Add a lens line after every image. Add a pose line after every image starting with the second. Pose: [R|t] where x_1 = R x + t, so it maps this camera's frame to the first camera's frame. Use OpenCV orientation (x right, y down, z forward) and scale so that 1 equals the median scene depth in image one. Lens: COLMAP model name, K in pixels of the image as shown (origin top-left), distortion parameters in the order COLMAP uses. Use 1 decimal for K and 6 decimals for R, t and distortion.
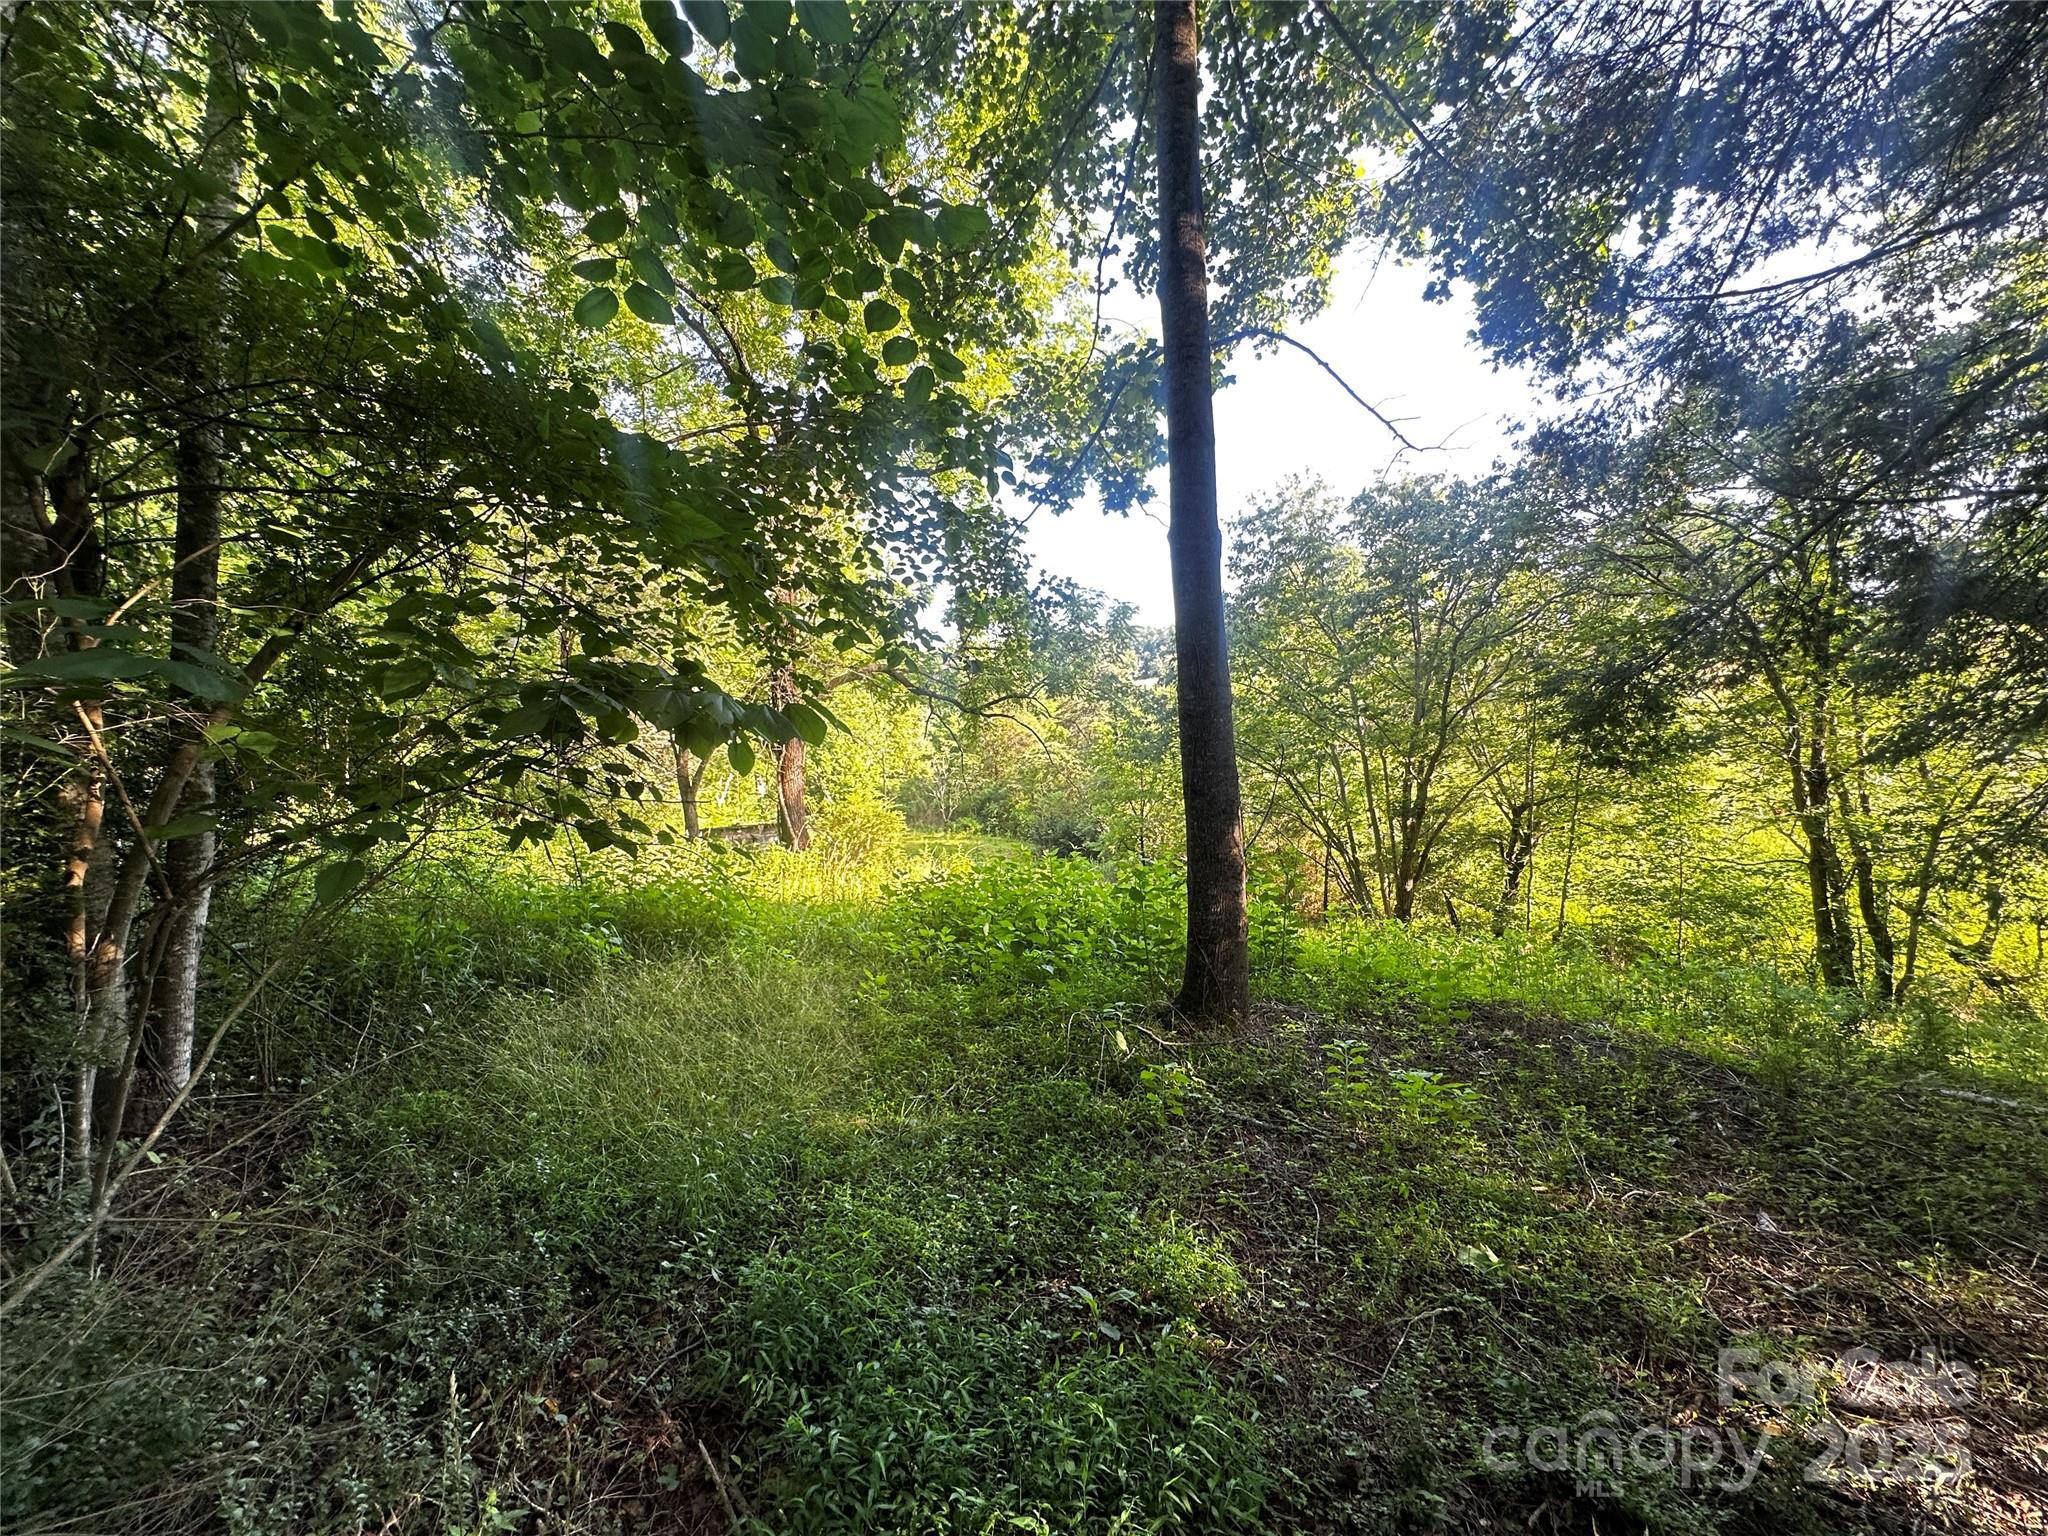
lens RADIAL K [[820.6, 0, 1024.4], [0, 820.6, 771.4], [0, 0, 1]] dist [-0.001820, 0.000102]
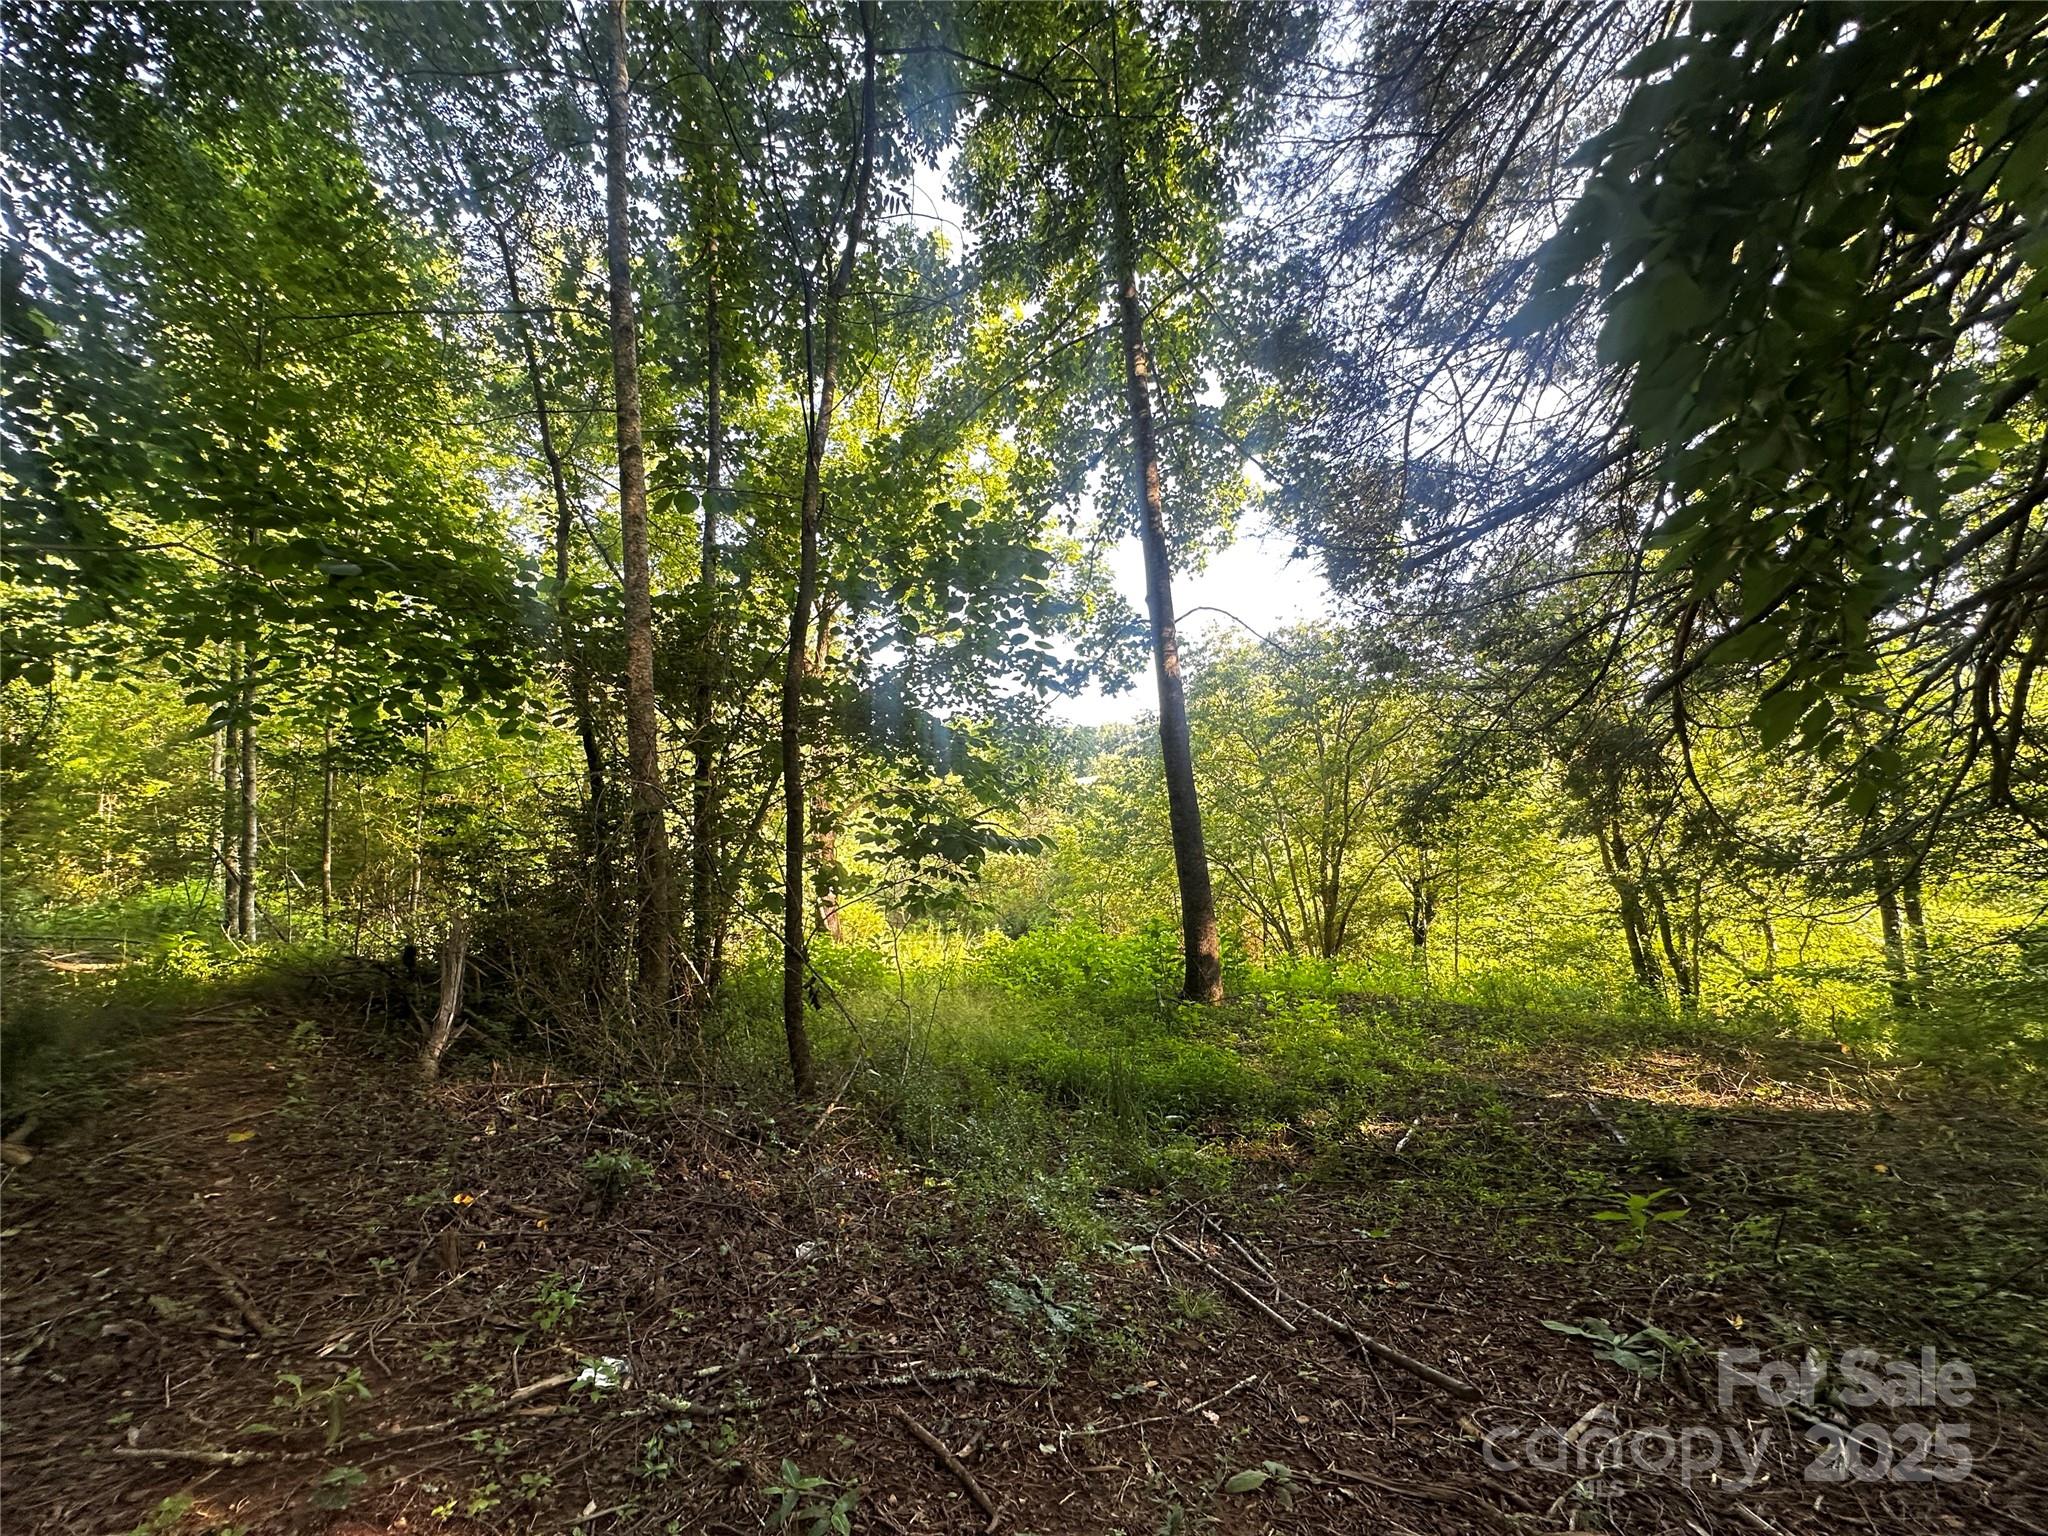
lens RADIAL K [[820.6, 0, 1024.4], [0, 820.6, 771.4], [0, 0, 1]] dist [-0.001820, 0.000102]
pose [[0.996036, -0.036761, 0.081004, -0.070265], [0.046274, 0.991831, -0.118872, -0.000675], [-0.075973, 0.122149, 0.989600, -0.192634]]
